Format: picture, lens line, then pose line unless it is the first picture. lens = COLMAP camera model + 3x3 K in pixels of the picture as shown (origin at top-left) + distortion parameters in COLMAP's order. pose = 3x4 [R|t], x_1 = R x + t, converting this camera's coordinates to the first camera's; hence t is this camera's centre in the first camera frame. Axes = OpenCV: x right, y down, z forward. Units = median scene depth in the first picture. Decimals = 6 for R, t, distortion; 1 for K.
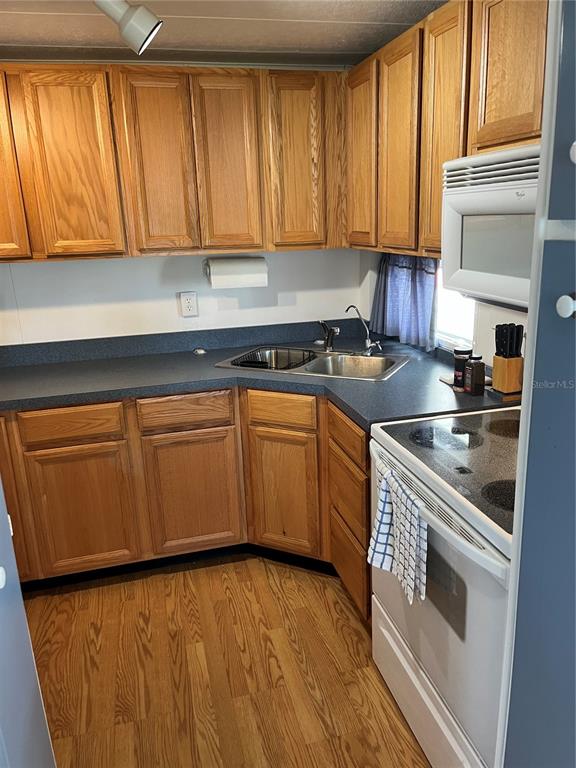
lens RADIAL K [[583.6, 0, 287.9], [0, 583.6, 380.3], [0, 0, 1]] dist [0.054379, -0.071969]
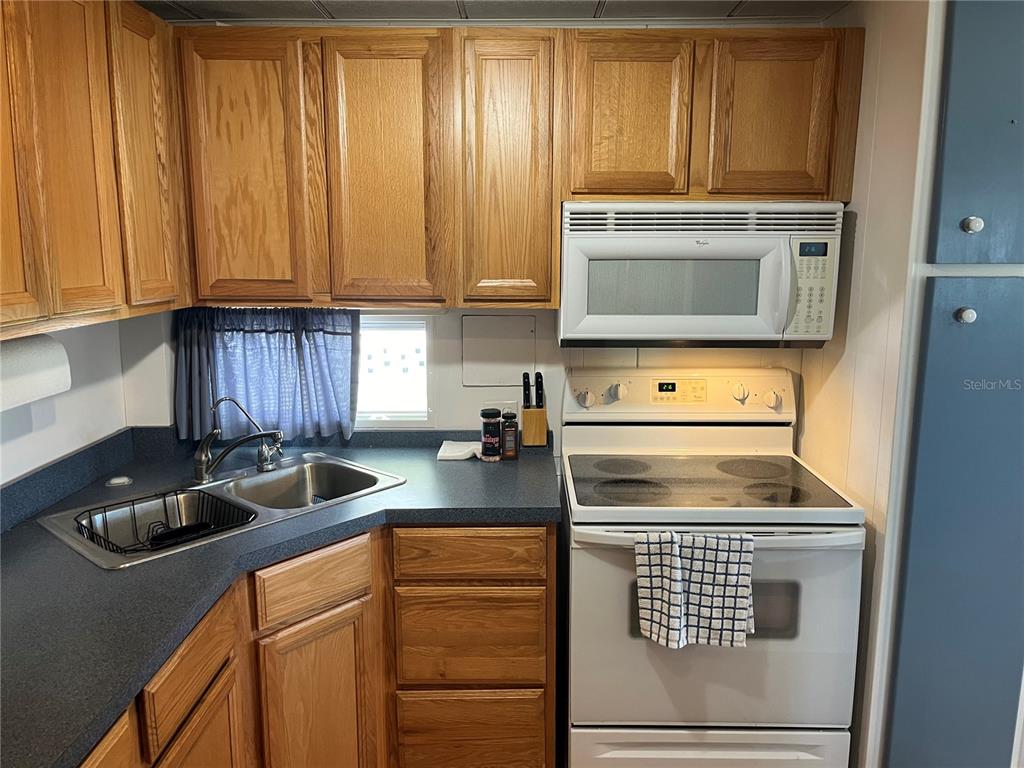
lens RADIAL K [[778.1, 0, 519.7], [0, 778.1, 383.1], [0, 0, 1]] dist [0.054379, -0.071969]
pose [[0.238594, -0.135451, 0.961627, -0.669878], [0.252754, 0.964759, 0.073180, -0.141608], [-0.937651, 0.225595, 0.264421, 0.555391]]
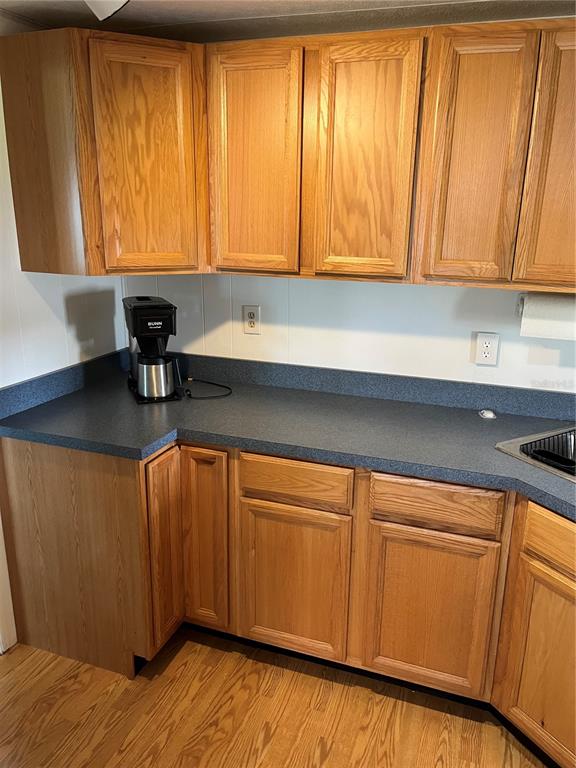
lens RADIAL K [[583.6, 0, 290.7], [0, 583.6, 387.0], [0, 0, 1]] dist [0.054379, -0.071969]
pose [[0.833989, 0.201369, -0.513725, 0.021595], [-0.195943, 0.978430, 0.065428, -0.101636], [0.515819, 0.046095, 0.855457, 0.283179]]
